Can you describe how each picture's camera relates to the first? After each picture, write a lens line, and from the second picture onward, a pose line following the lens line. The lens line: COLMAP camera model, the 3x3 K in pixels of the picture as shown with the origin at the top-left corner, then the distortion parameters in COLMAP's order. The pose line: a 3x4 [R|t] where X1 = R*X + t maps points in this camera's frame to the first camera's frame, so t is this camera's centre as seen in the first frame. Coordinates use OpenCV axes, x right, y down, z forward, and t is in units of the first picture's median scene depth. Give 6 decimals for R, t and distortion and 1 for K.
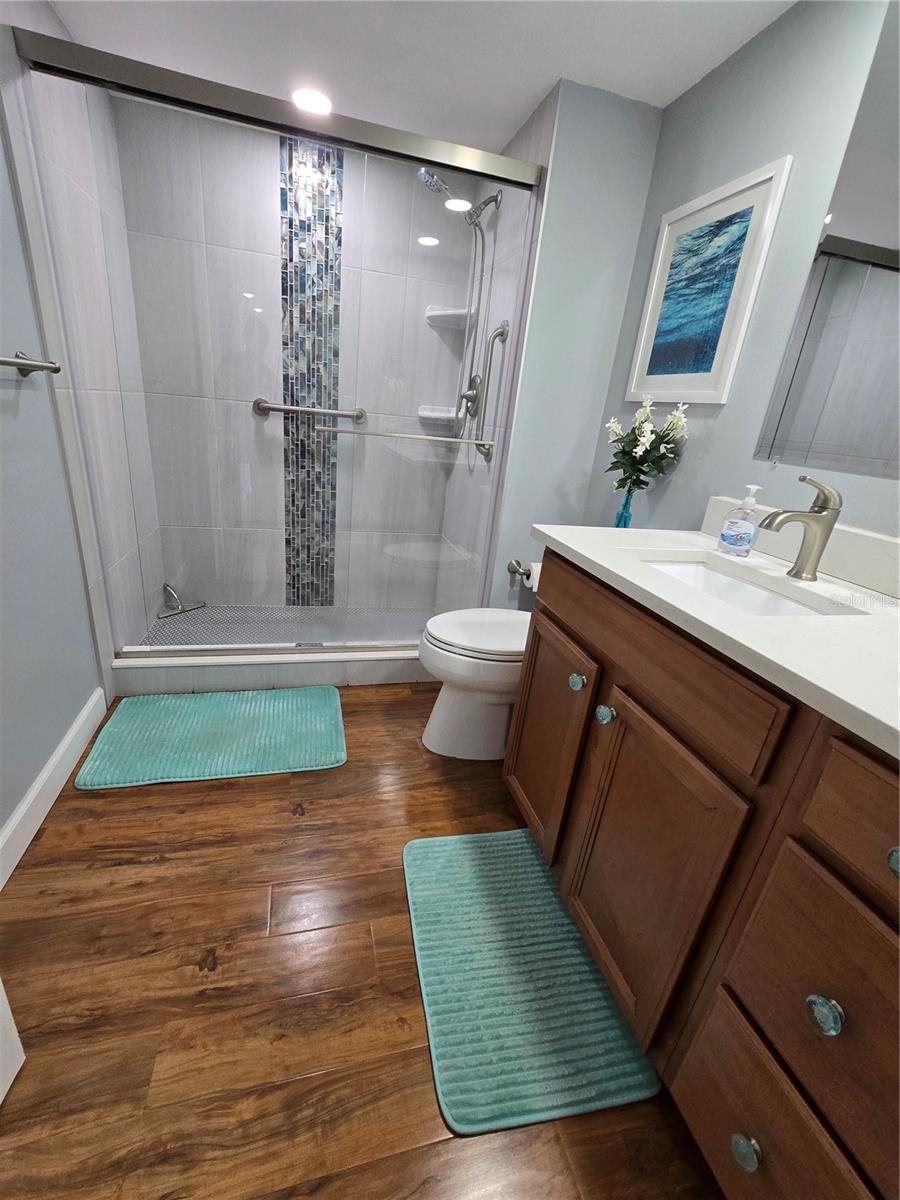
lens RADIAL K [[496.3, 0, 433.6], [0, 496.3, 602.3], [0, 0, 1]] dist [-0.009766, 0.002436]
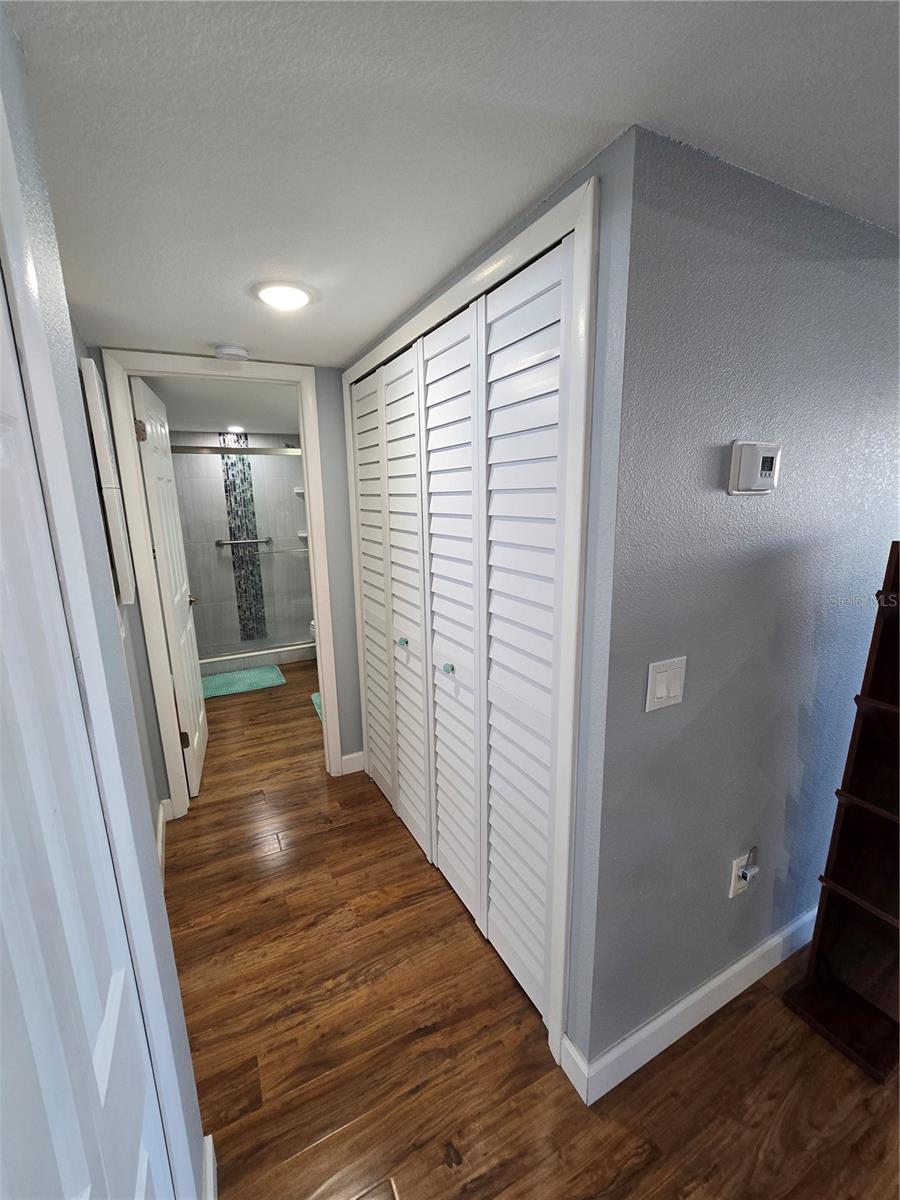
lens RADIAL K [[496.3, 0, 441.9], [0, 496.3, 600.9], [0, 0, 1]] dist [-0.009766, 0.002436]
pose [[0.968996, -0.152947, 0.194047, 0.167075], [0.178282, 0.976568, -0.120544, 0.374302], [-0.171064, 0.151402, 0.973558, -1.667732]]
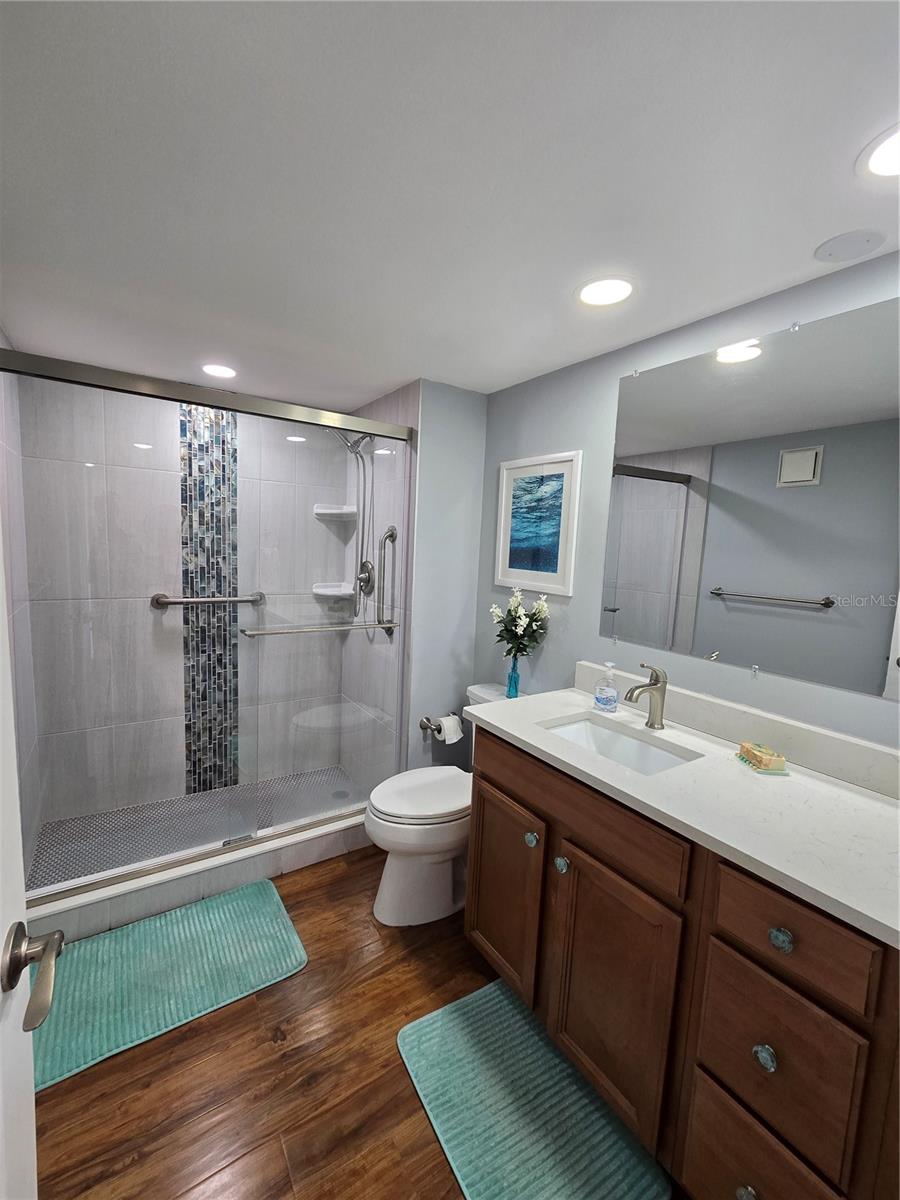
lens RADIAL K [[496.3, 0, 440.6], [0, 496.3, 600.3], [0, 0, 1]] dist [-0.009766, 0.002436]
pose [[0.944072, -0.087965, 0.317788, -0.183479], [0.159570, 0.965272, -0.206853, -0.135158], [-0.288556, 0.245994, 0.925323, -0.168856]]
